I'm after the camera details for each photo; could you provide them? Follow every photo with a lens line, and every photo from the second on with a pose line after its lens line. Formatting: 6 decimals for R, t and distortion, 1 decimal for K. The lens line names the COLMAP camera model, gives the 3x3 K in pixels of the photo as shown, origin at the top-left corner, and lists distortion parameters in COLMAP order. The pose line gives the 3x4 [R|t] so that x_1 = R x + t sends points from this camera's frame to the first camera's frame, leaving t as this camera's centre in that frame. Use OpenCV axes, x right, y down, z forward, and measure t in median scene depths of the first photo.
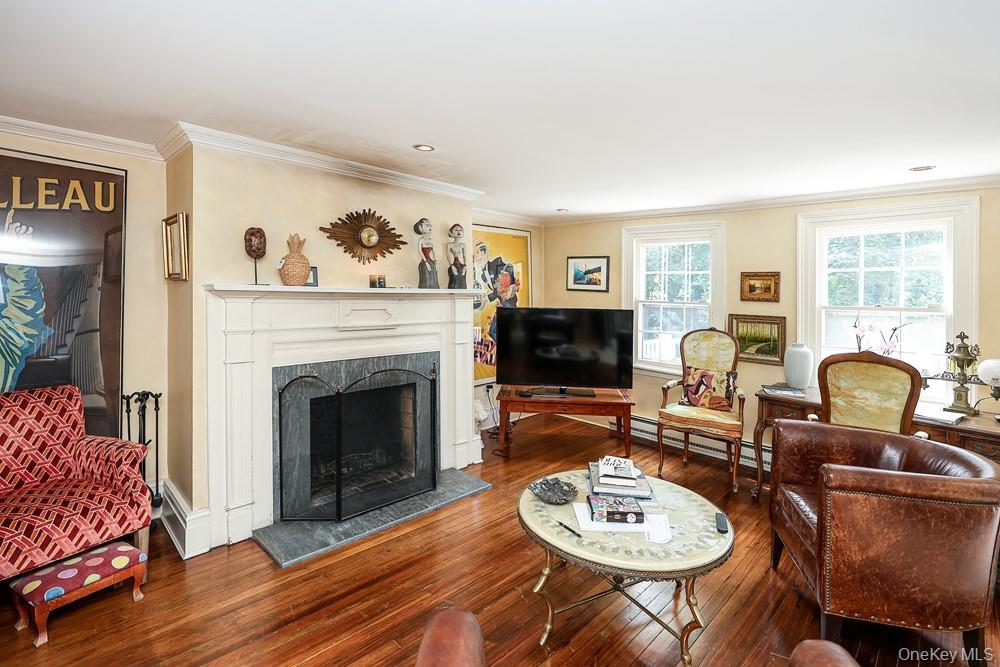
lens RADIAL K [[481.1, 0, 514.5], [0, 481.1, 305.1], [0, 0, 1]] dist [-0.002781, 0.000042]
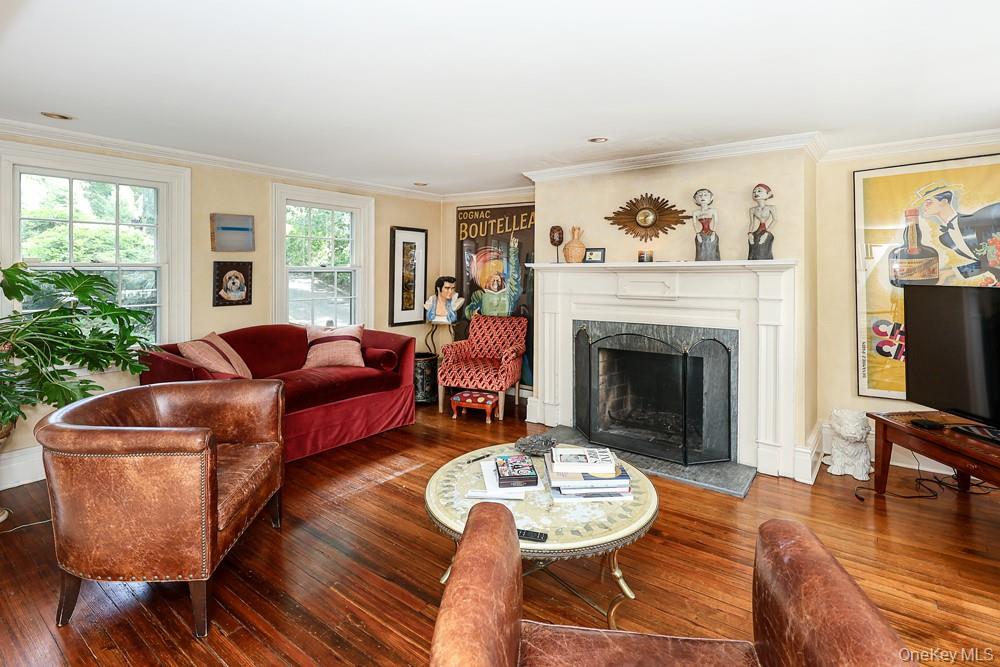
lens RADIAL K [[481.1, 0, 525.7], [0, 481.1, 278.0], [0, 0, 1]] dist [-0.002781, 0.000042]
pose [[0.140951, -0.002486, -0.990013, 0.700022], [-0.019553, 0.999795, -0.005294, 0.011230], [0.989824, 0.020104, 0.140873, 0.498705]]
